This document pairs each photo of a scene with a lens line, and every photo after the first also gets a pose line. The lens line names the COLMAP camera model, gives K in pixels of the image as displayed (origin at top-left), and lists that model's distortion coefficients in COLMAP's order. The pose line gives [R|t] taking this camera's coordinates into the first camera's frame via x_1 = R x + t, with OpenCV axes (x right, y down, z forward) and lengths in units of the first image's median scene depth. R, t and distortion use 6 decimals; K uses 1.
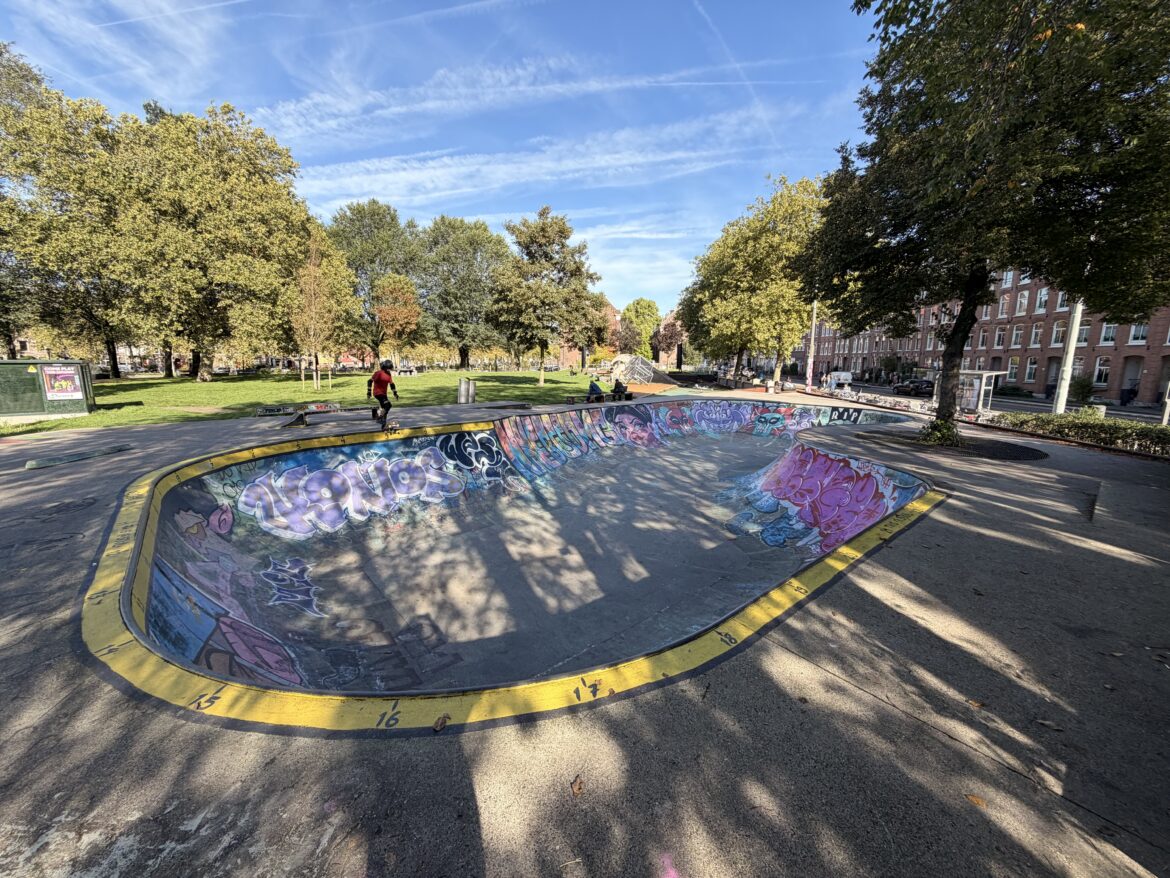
lens RADIAL K [[463.3, 0, 585.3], [0, 463.3, 440.5], [0, 0, 1]] dist [-0.001357, 0.000512]
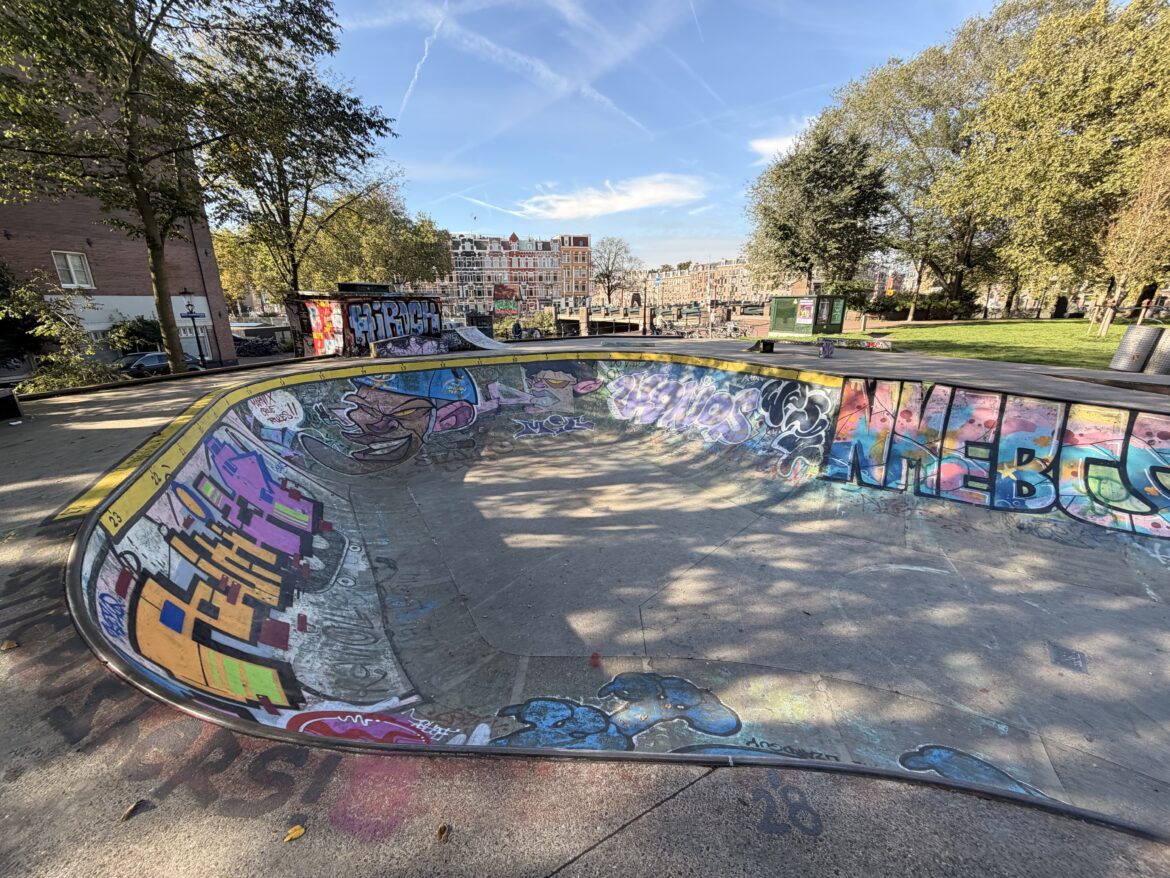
lens RADIAL K [[463.3, 0, 582.2], [0, 463.3, 440.4], [0, 0, 1]] dist [-0.001357, 0.000512]
pose [[-0.202354, 0.277136, -0.939281, 0.364727], [-0.163907, 0.936009, 0.311482, -0.071169], [0.965499, 0.216984, -0.143981, 0.529685]]
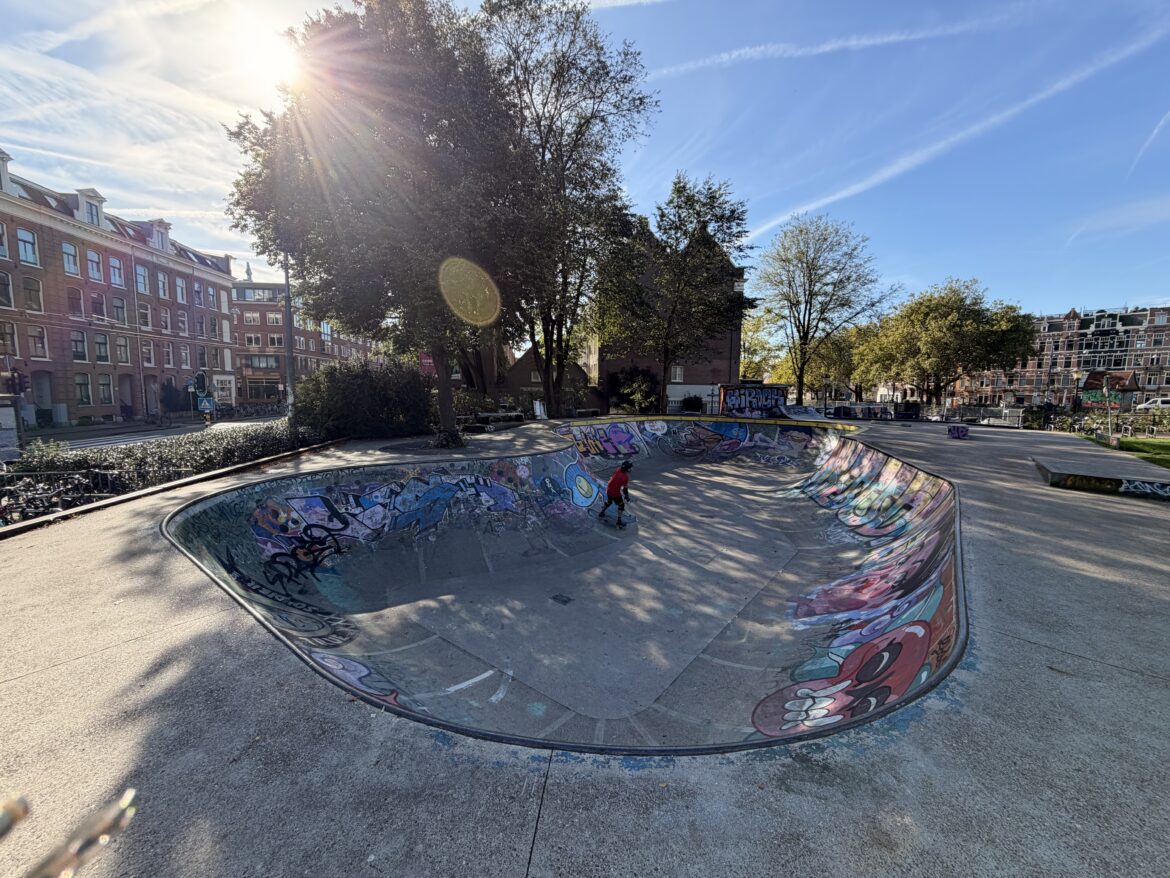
lens RADIAL K [[463.3, 0, 584.8], [0, 463.3, 440.5], [0, 0, 1]] dist [-0.001357, 0.000512]
pose [[-0.981122, 0.008022, -0.193223, 0.418386], [-0.046992, 0.959304, 0.278438, -0.215610], [0.187593, 0.282261, -0.940818, 1.343321]]
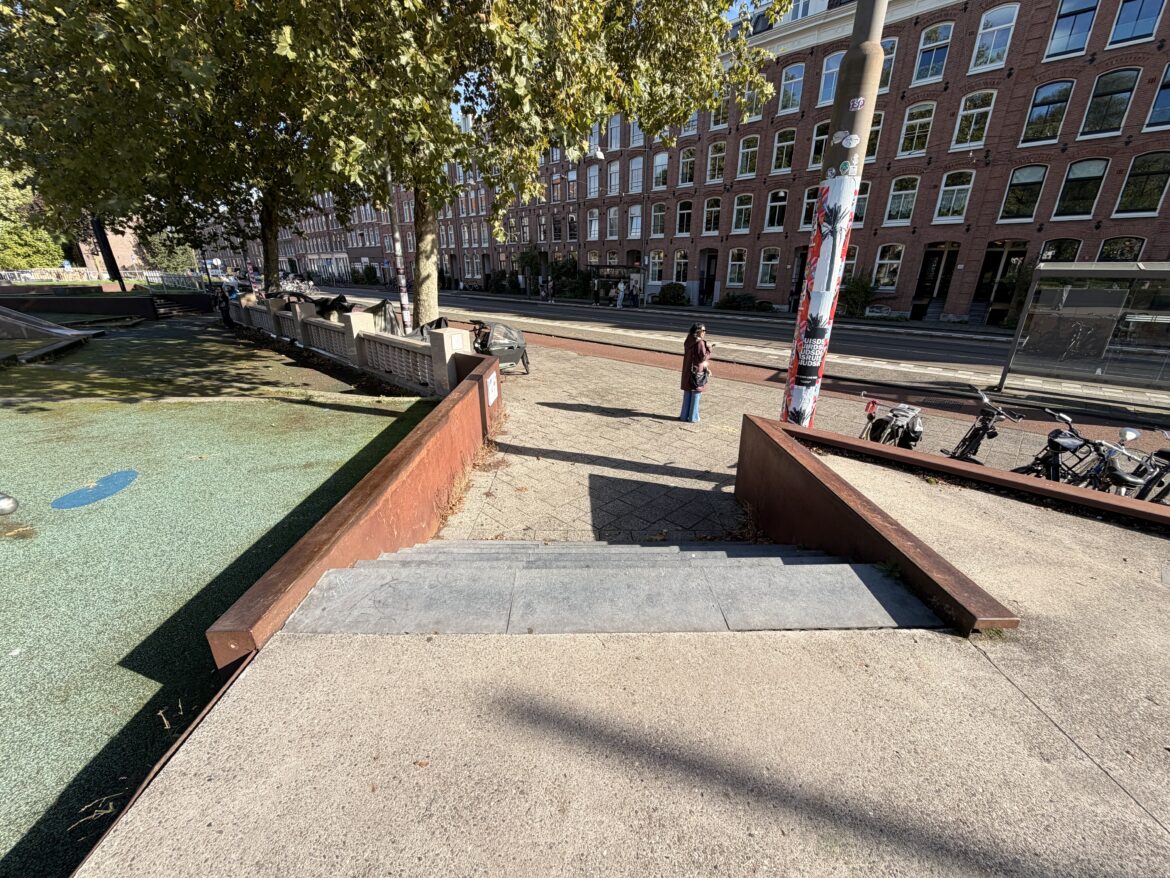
lens RADIAL K [[463.3, 0, 583.7], [0, 463.3, 436.4], [0, 0, 1]] dist [-0.001357, 0.000512]
pose [[0.642842, -0.272229, 0.715992, 0.538308], [0.138349, 0.960608, 0.241021, -0.247436], [-0.753401, -0.055881, 0.655182, 1.583399]]
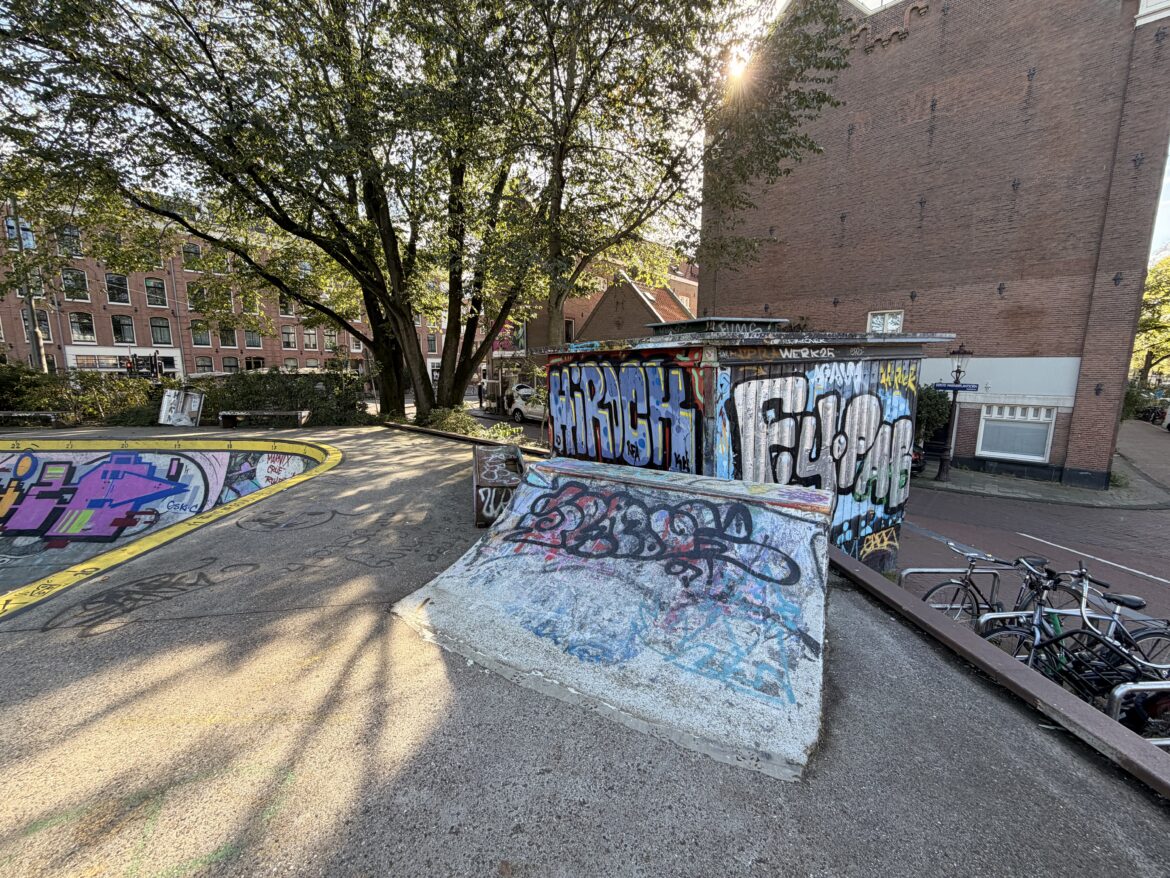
lens RADIAL K [[463.3, 0, 583.9], [0, 463.3, 438.6], [0, 0, 1]] dist [-0.001357, 0.000512]
pose [[-0.793742, -0.100476, 0.599899, -0.535773], [0.096317, 0.953057, 0.287064, -0.036366], [-0.600581, 0.285635, -0.746803, 0.304567]]
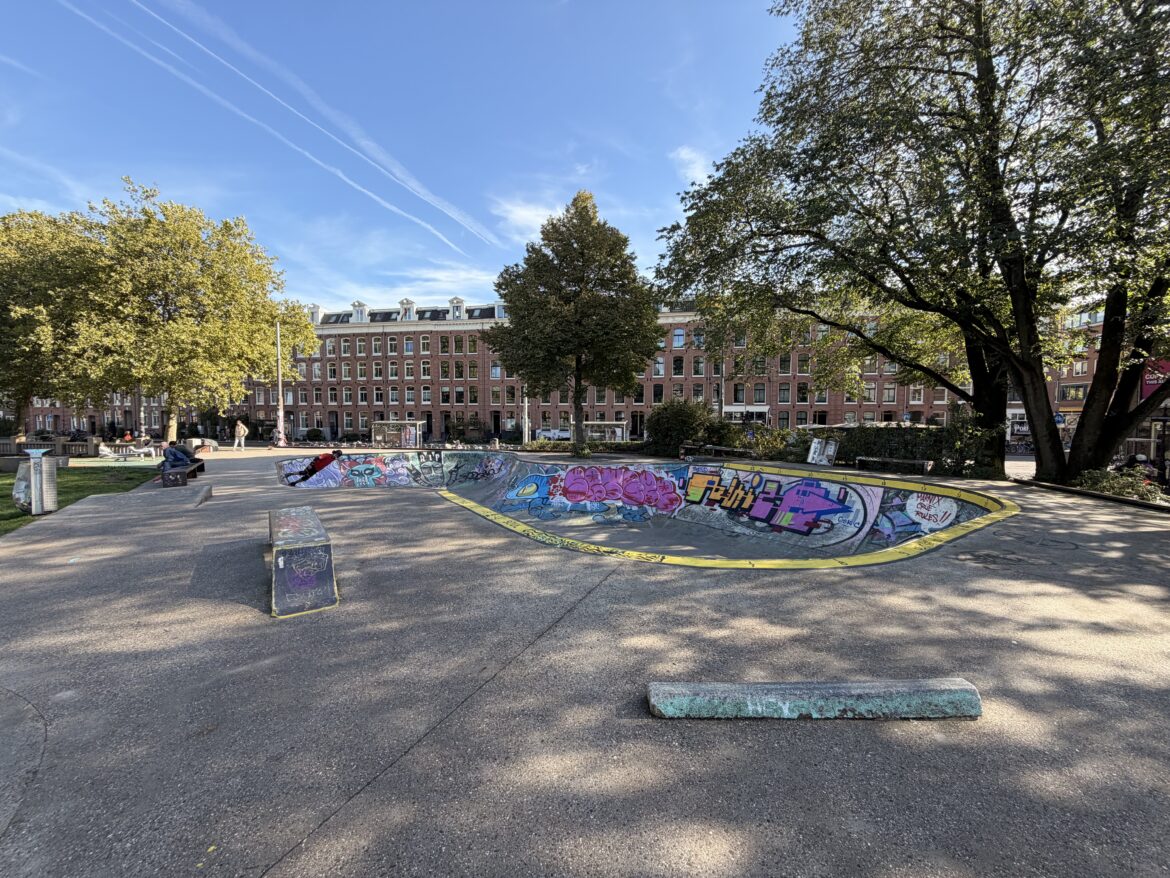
lens RADIAL K [[463.3, 0, 583.9], [0, 463.3, 441.7], [0, 0, 1]] dist [-0.001357, 0.000512]
pose [[0.106566, -0.058824, 0.992564, -0.629031], [0.171414, 0.984389, 0.039936, -0.079087], [-0.979419, 0.165883, 0.114986, 0.489520]]
